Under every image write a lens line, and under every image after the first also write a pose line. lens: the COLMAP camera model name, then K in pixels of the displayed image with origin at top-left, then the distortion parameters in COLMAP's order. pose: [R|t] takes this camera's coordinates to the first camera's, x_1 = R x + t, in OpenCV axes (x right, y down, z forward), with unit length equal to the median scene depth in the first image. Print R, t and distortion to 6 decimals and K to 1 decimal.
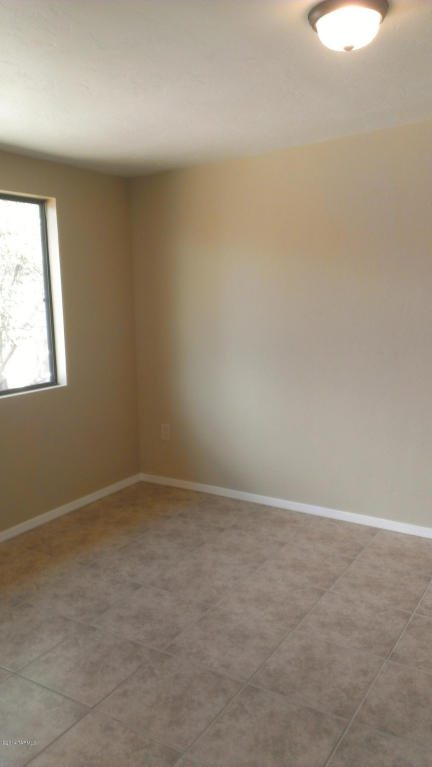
lens RADIAL K [[625.8, 0, 216.0], [0, 625.8, 383.5], [0, 0, 1]] dist [0.083767, 0.000791]
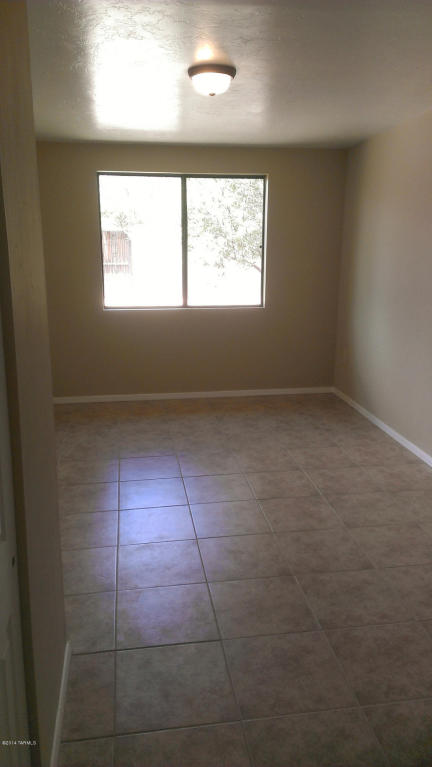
lens RADIAL K [[625.8, 0, 216.0], [0, 625.8, 383.5], [0, 0, 1]] dist [0.083767, 0.000791]
pose [[0.643098, 0.202035, -0.738652, 0.836644], [-0.139562, 0.979337, 0.146358, -0.022813], [0.752959, 0.008965, 0.658006, -0.025518]]
